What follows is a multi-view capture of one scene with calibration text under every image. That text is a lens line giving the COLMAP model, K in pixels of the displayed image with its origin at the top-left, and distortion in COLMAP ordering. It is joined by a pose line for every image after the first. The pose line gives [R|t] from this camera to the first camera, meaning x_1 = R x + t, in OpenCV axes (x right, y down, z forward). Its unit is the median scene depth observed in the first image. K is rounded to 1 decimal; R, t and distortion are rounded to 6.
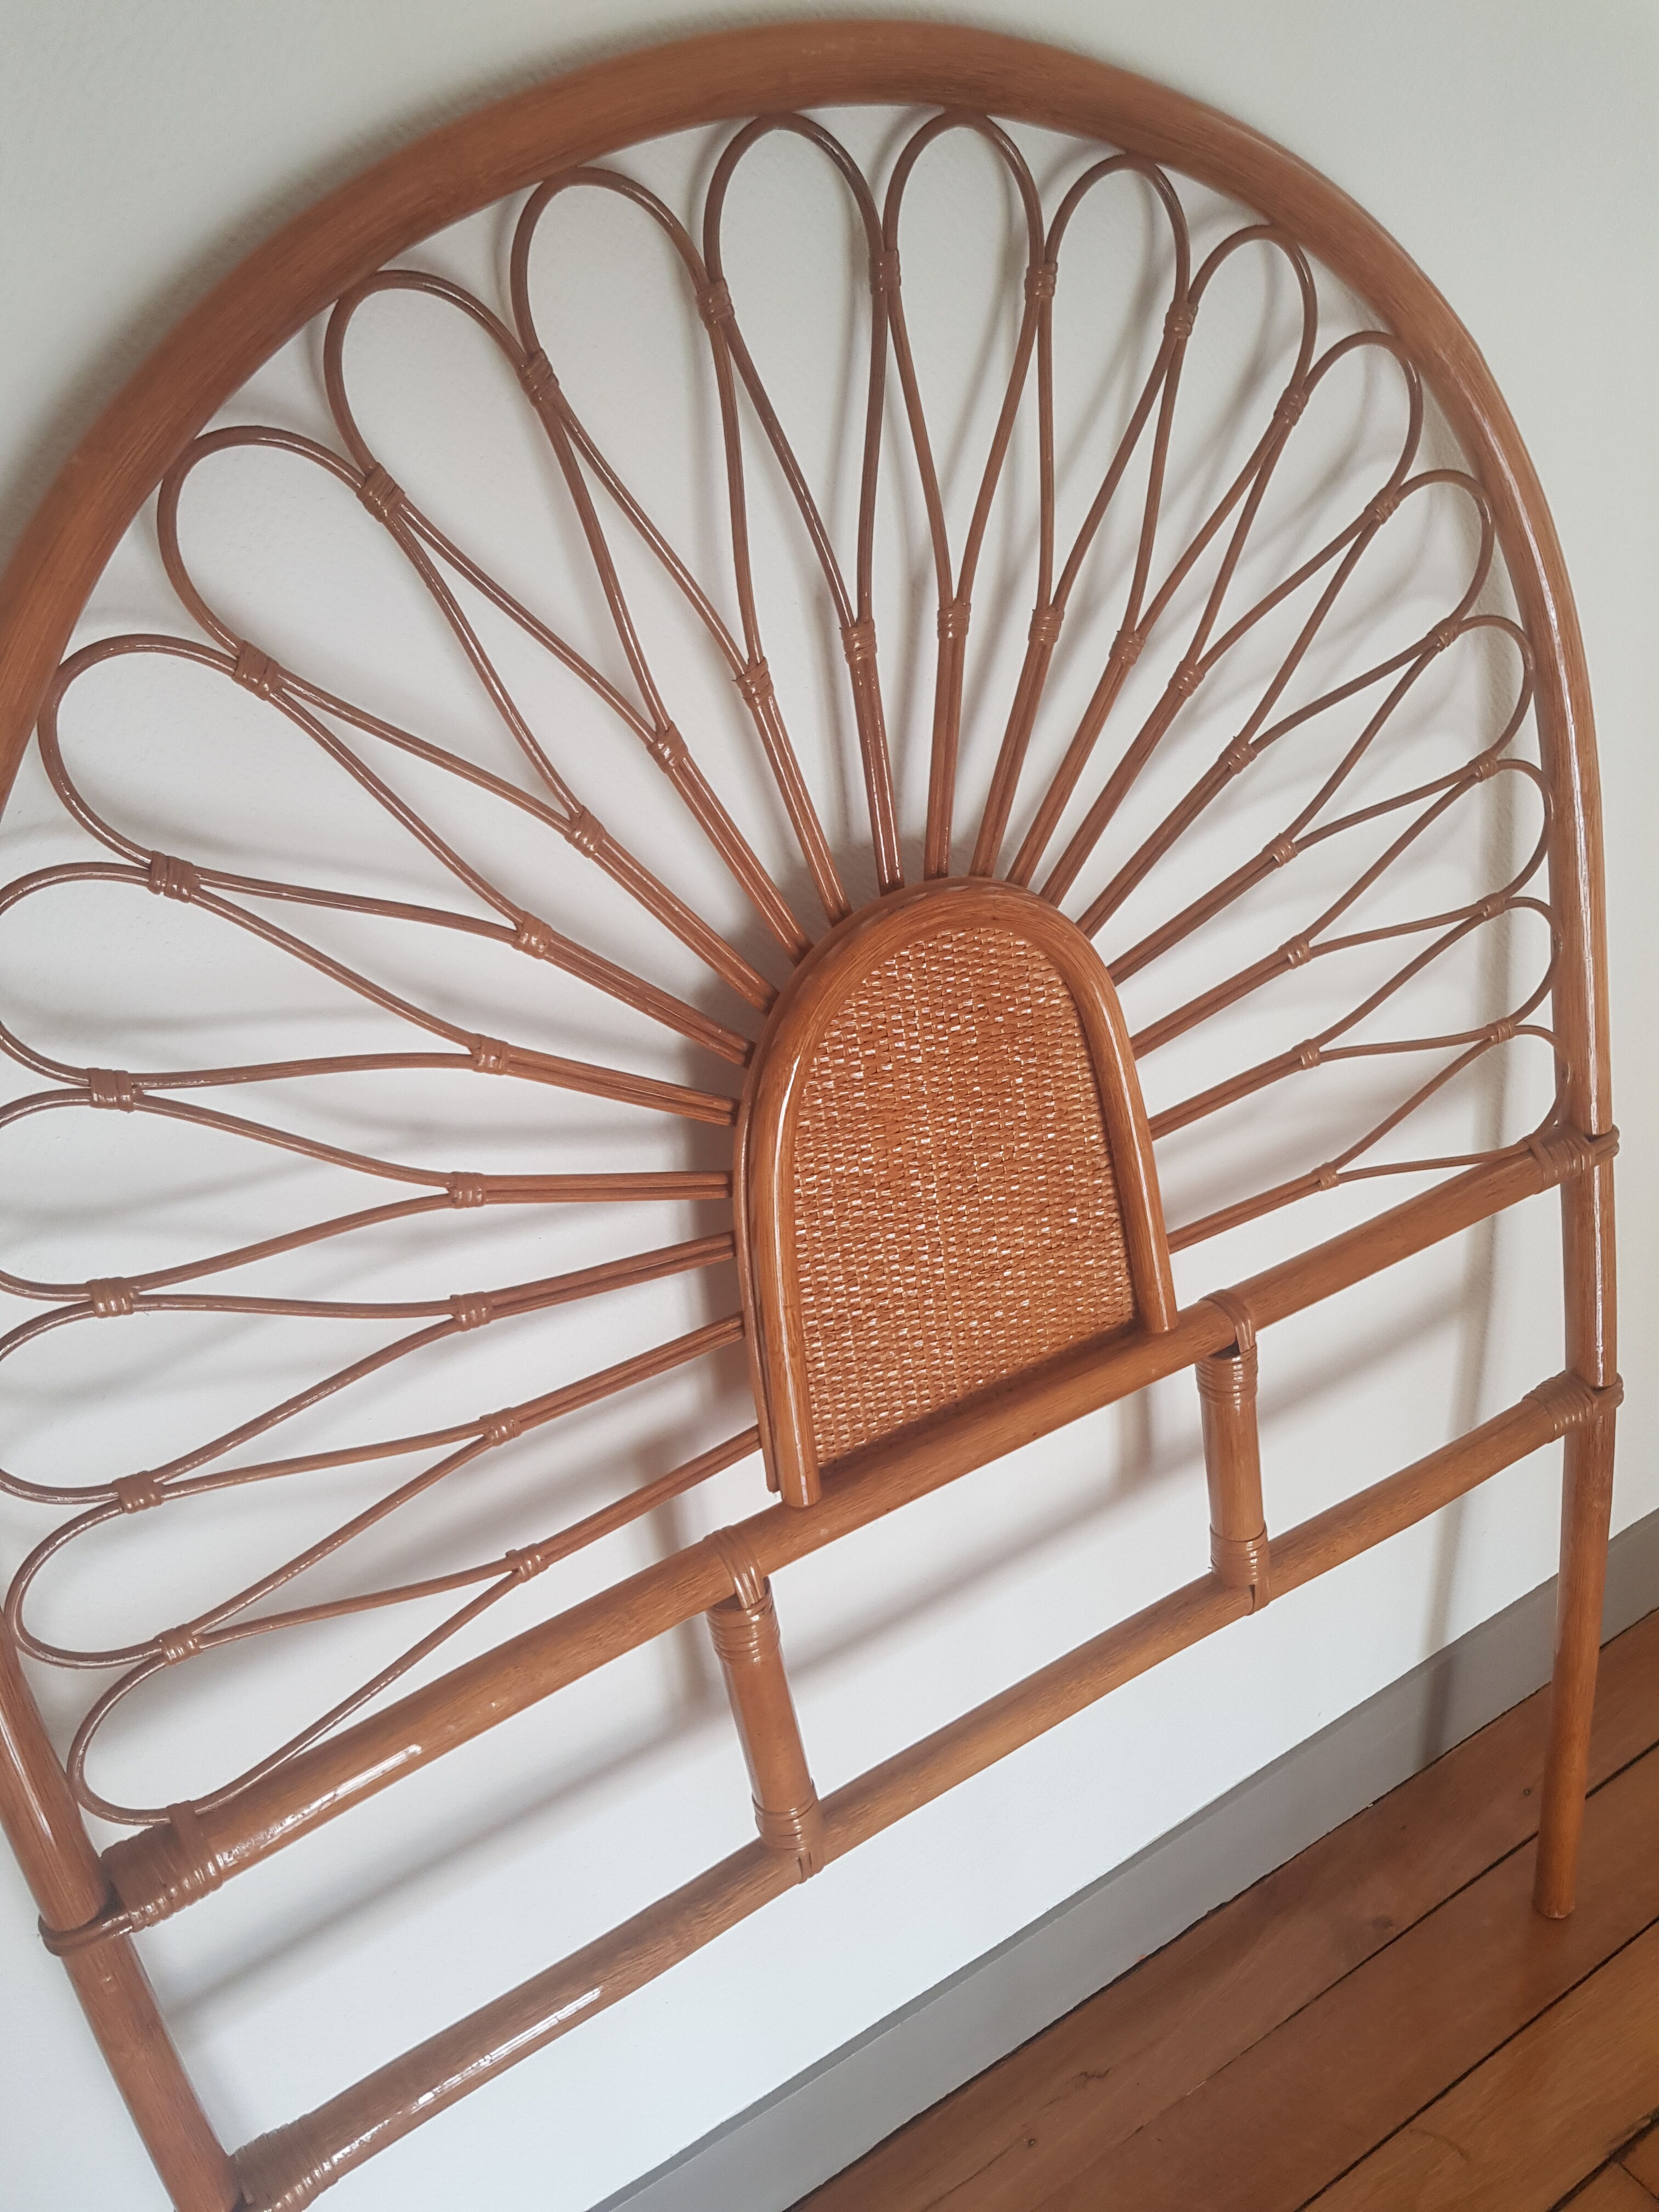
lens RADIAL K [[1742.4, 0, 829.5], [0, 1742.4, 1106.0], [0, 0, 1]] dist [0.100895, -0.186318]
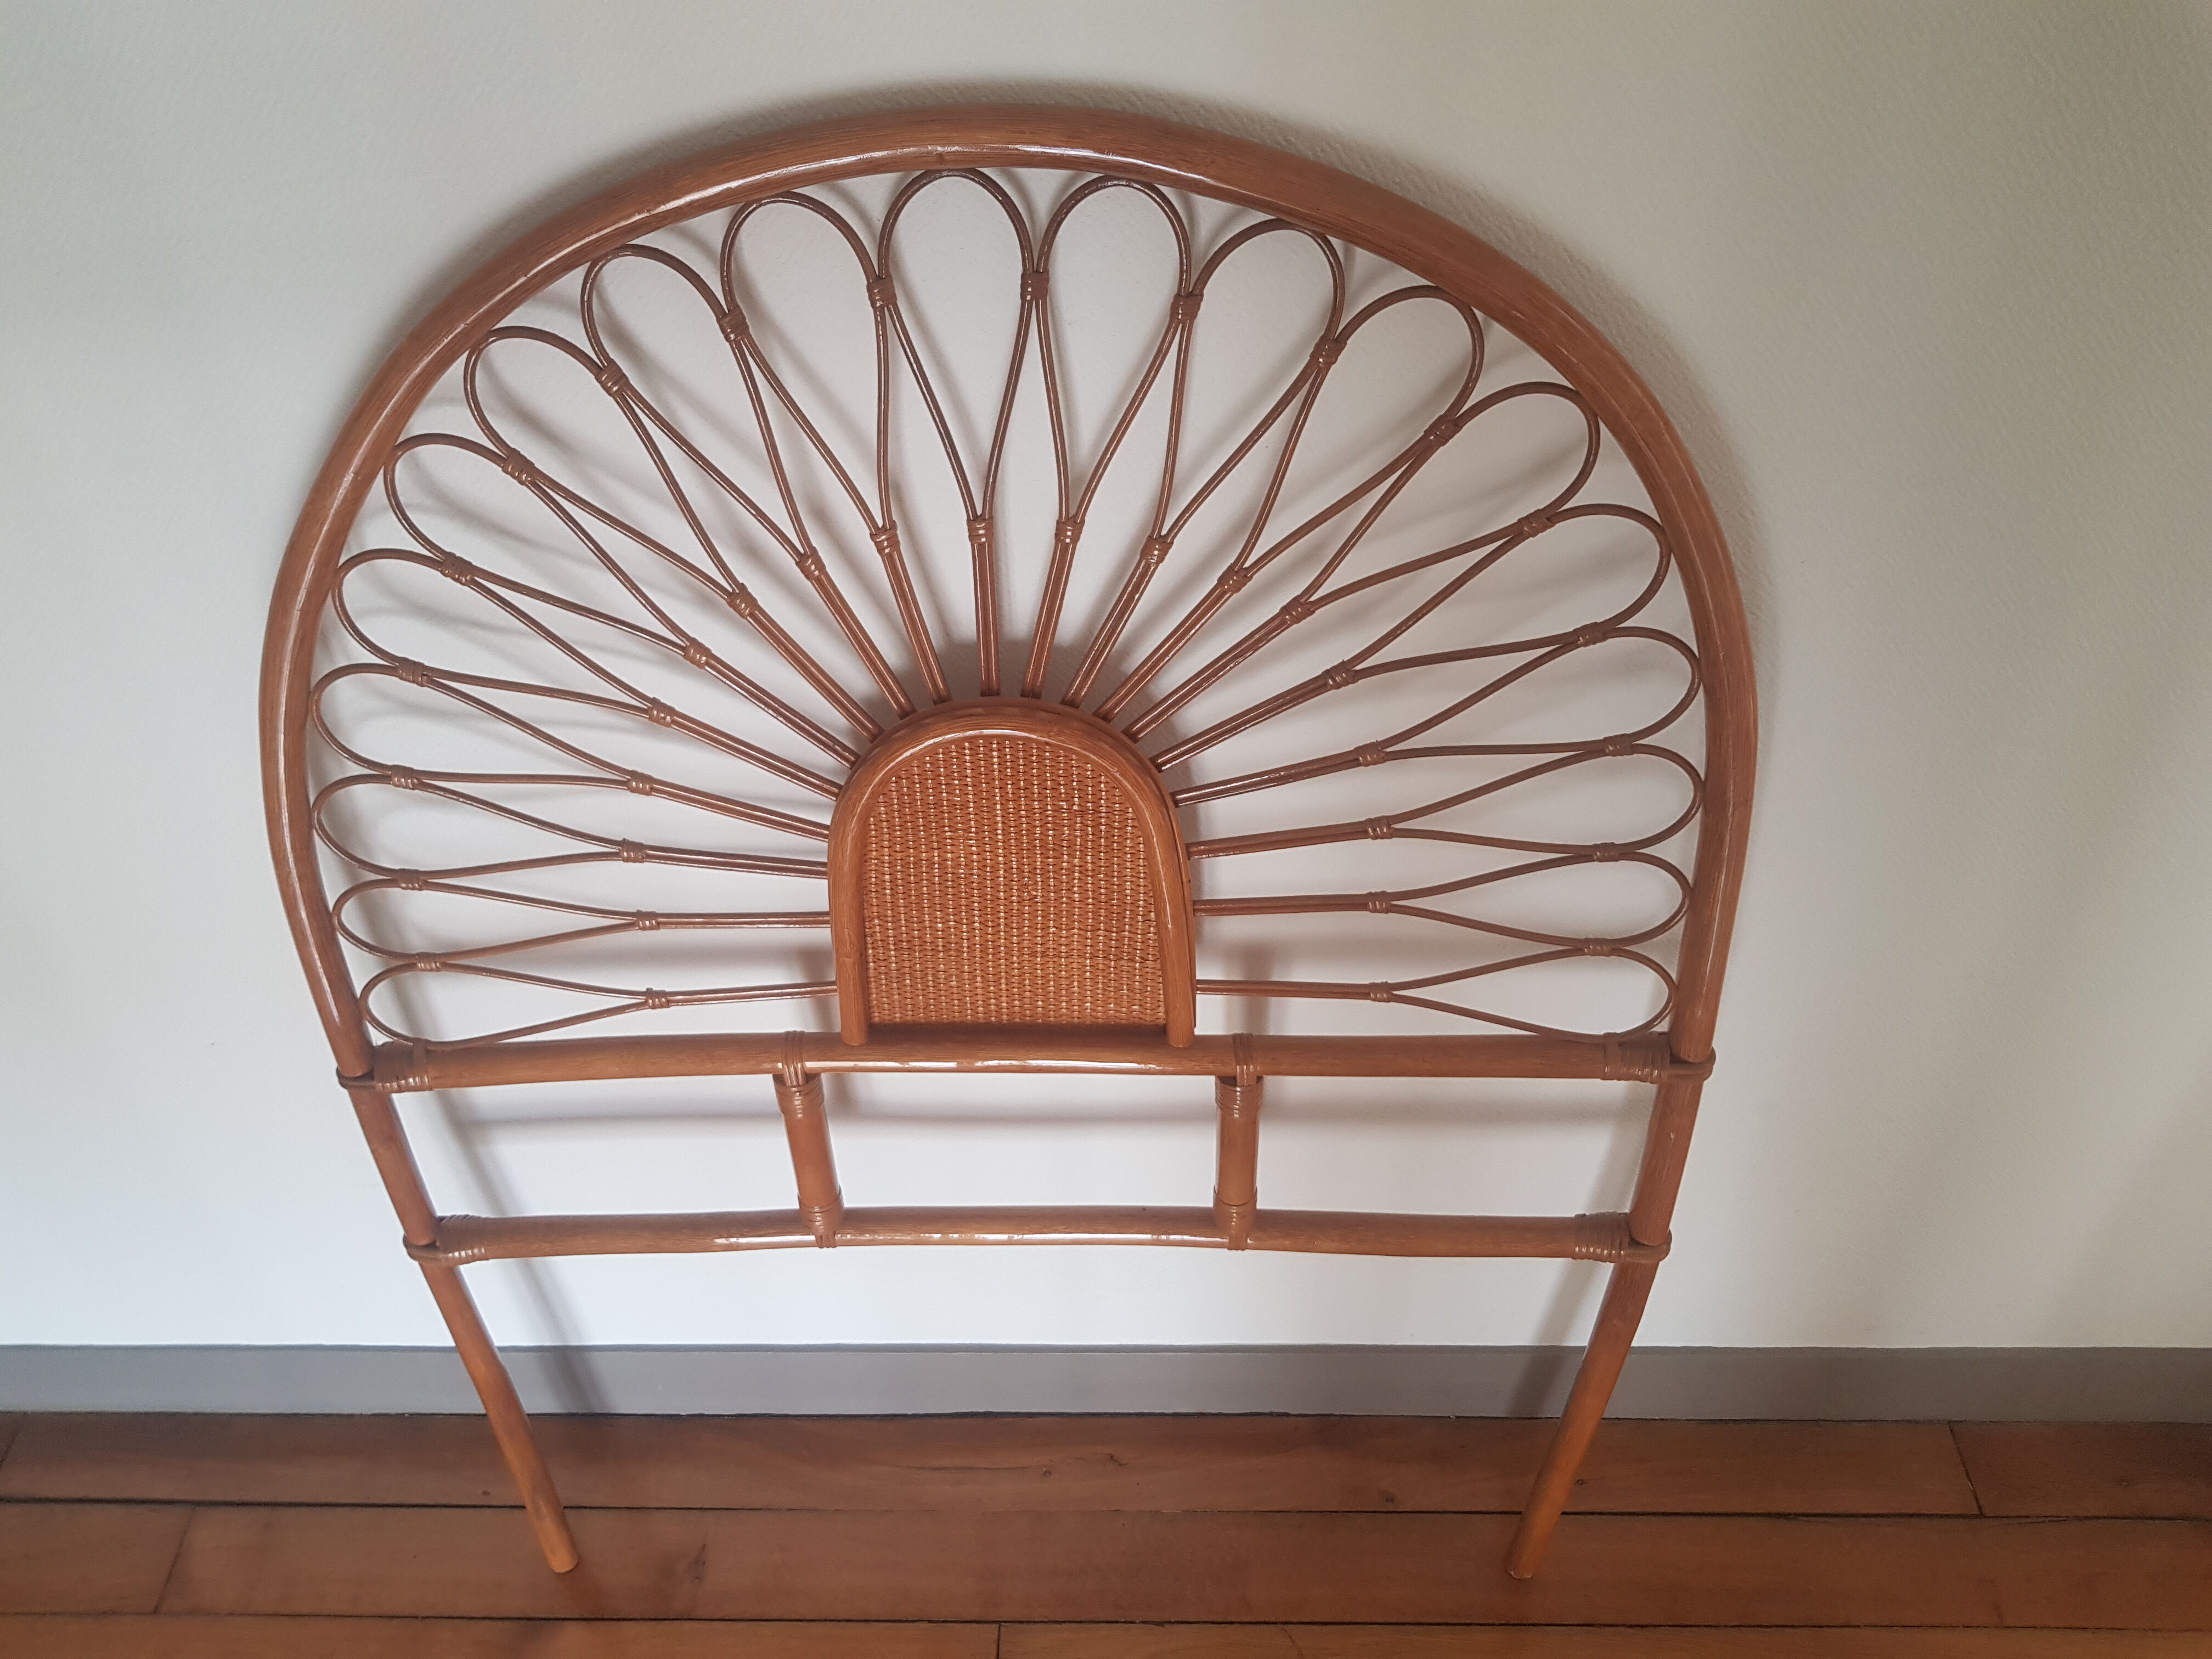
lens RADIAL K [[1742.4, 0, 1106.0], [0, 1742.4, 829.5], [0, 0, 1]] dist [0.100895, -0.186318]
pose [[0.837658, 0.427087, -0.340479, 0.597279], [-0.315249, 0.887096, 0.337162, -0.499122], [0.446035, -0.175091, 0.877722, -0.151313]]
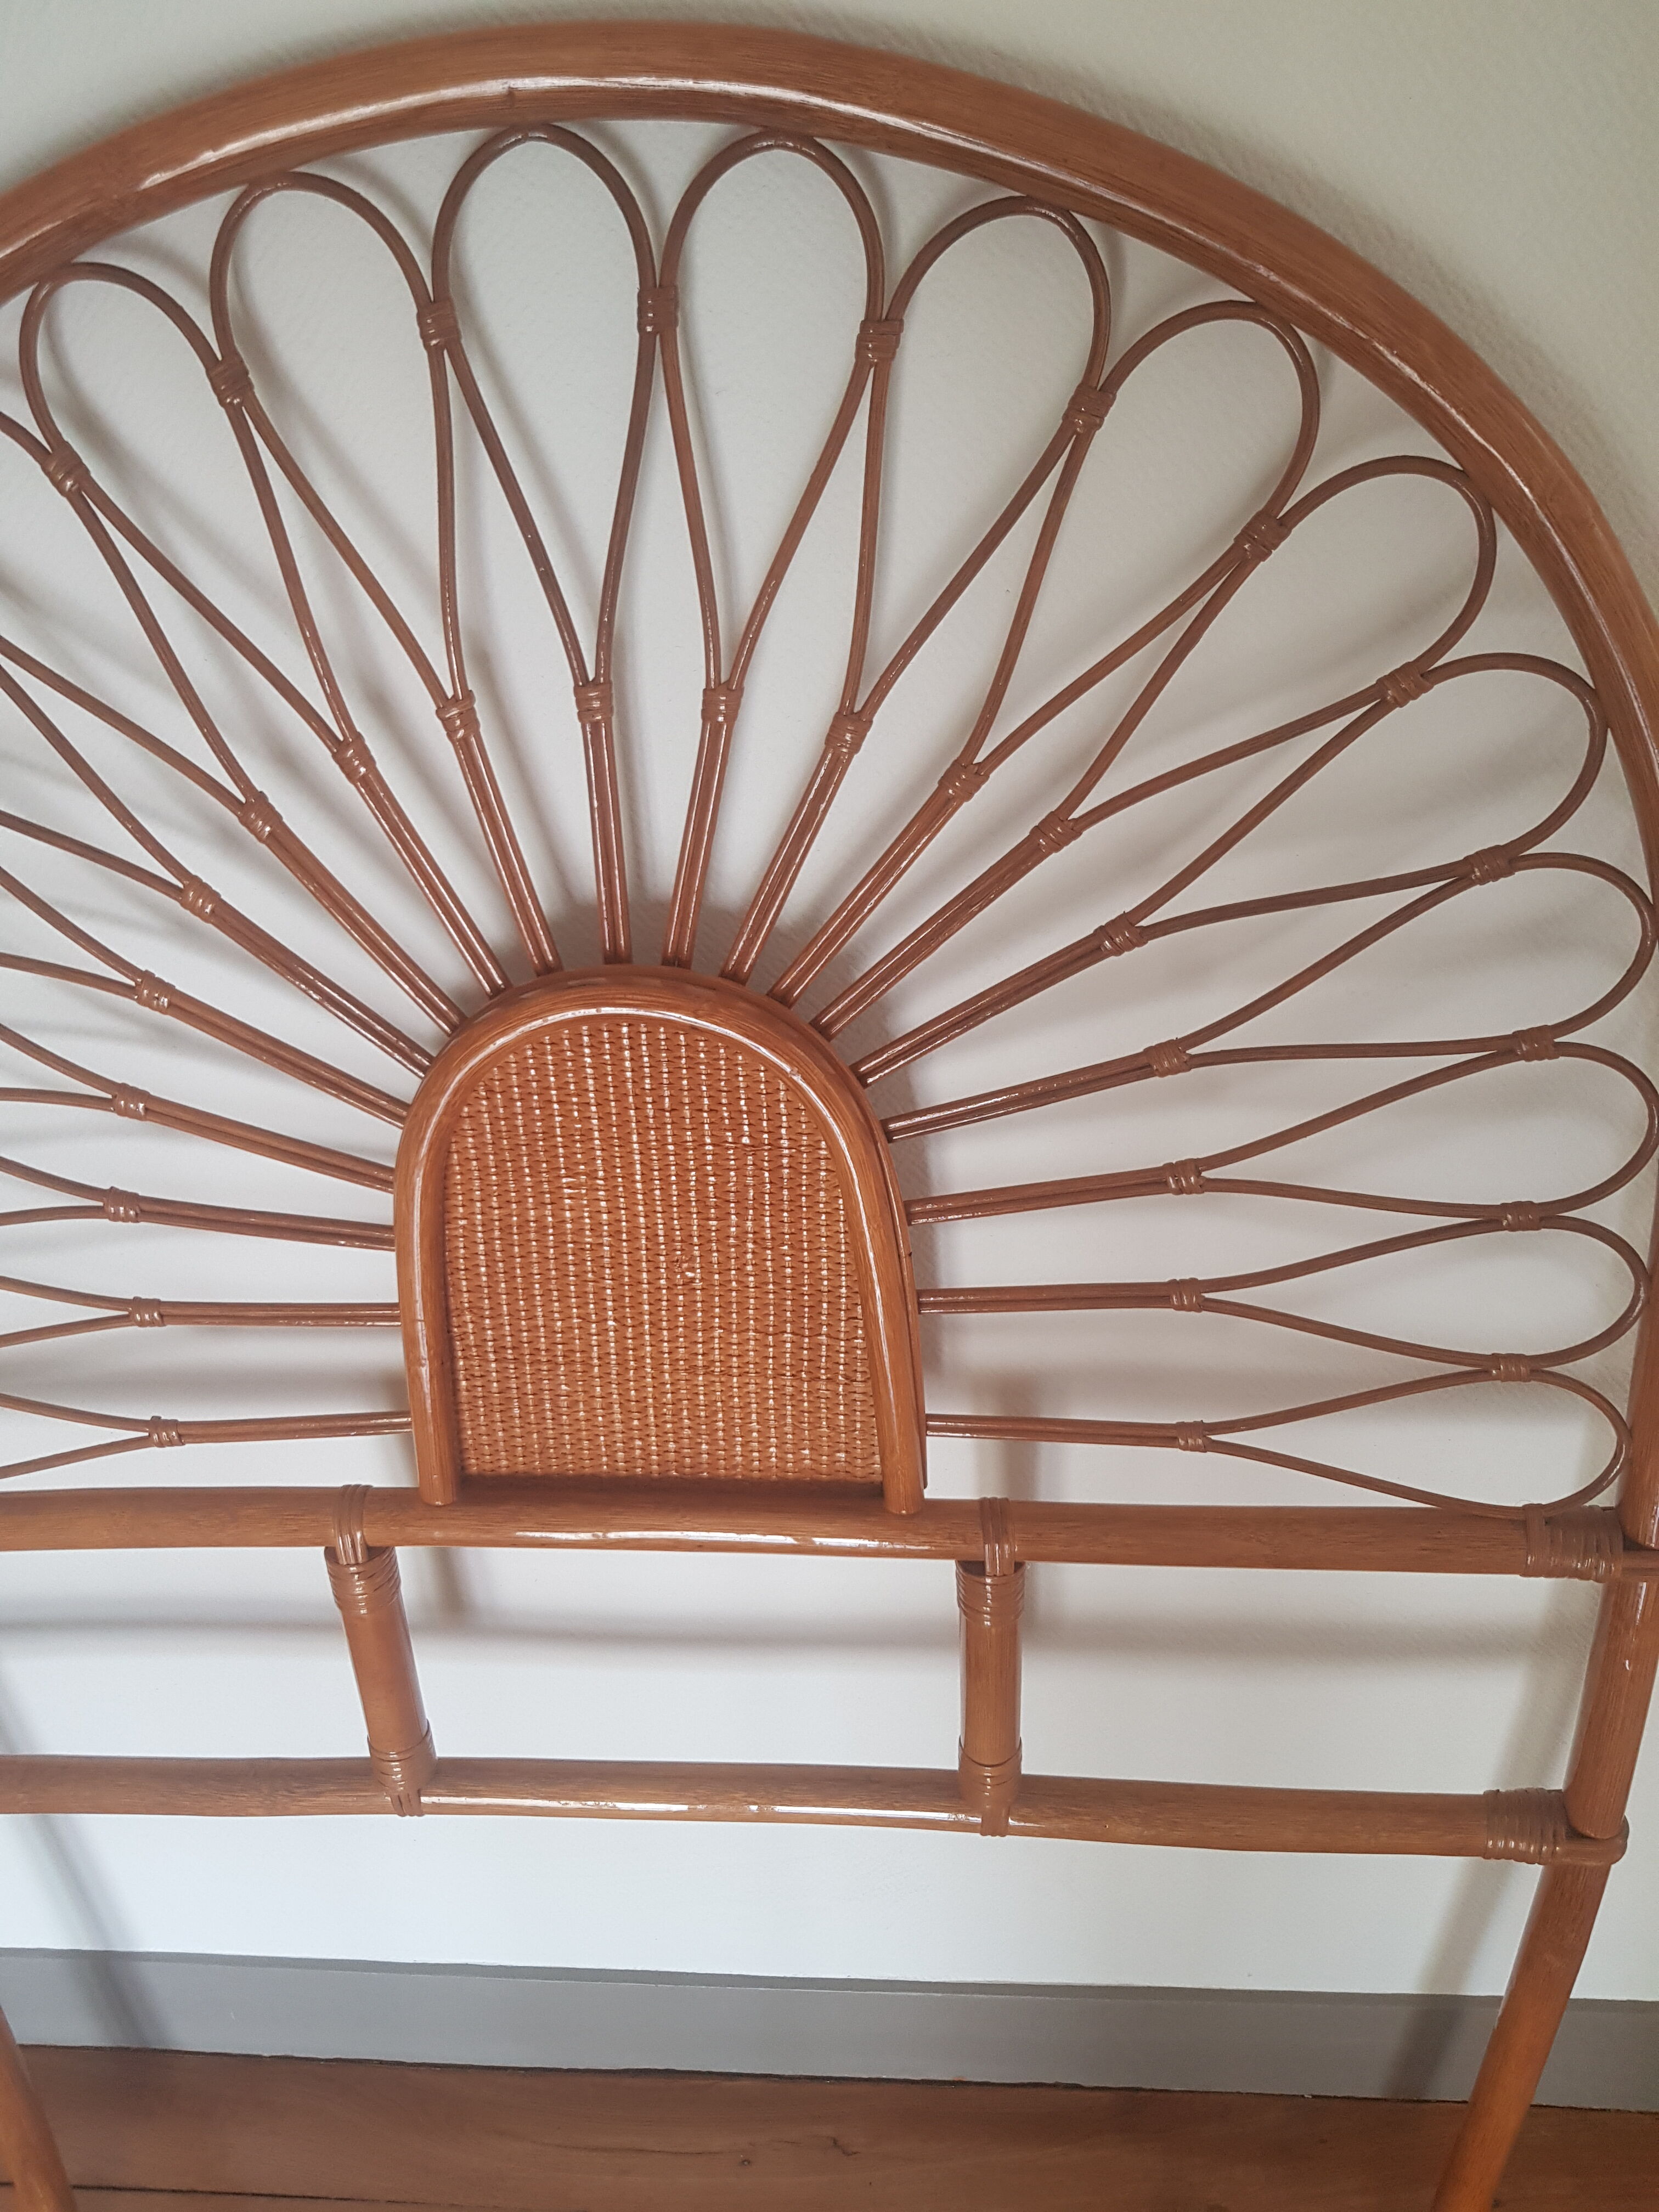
lens RADIAL K [[1742.4, 0, 829.5], [0, 1742.4, 1106.0], [0, 0, 1]] dist [0.100895, -0.186318]
pose [[0.814893, 0.364285, -0.450828, 0.566584], [-0.311163, 0.931174, 0.189979, -0.259372], [0.489006, -0.014532, 0.872160, 0.230880]]
